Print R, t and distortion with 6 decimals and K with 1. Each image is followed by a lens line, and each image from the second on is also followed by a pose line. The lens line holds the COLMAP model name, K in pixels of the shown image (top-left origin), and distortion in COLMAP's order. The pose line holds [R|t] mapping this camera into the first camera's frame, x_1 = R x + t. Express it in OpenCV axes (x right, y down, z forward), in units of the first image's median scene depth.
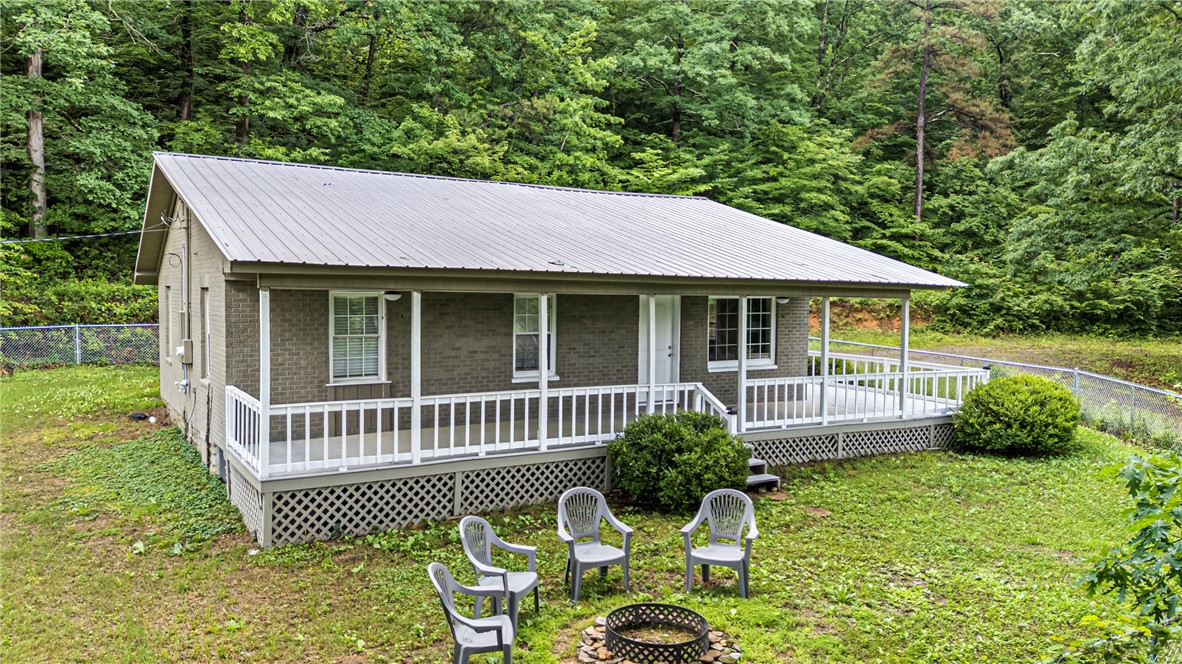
lens RADIAL K [[887.8, 0, 591.0], [0, 887.8, 332.0], [0, 0, 1]] dist [0.026412, -0.044774]
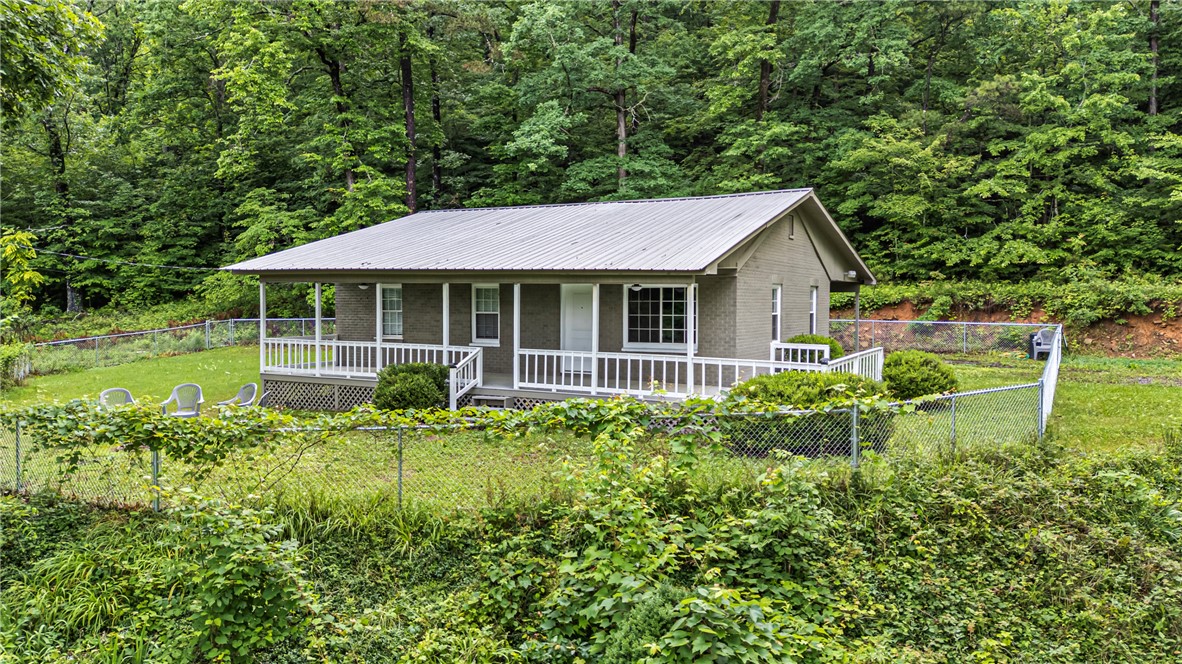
lens RADIAL K [[884.7, 0, 591.6], [0, 884.7, 384.4], [0, 0, 1]] dist [0.005158, -0.010017]
pose [[0.493188, 0.089346, -0.865323, 1.307580], [-0.028177, 0.995831, 0.086762, -0.008418], [0.869466, -0.018408, 0.493649, 0.449636]]
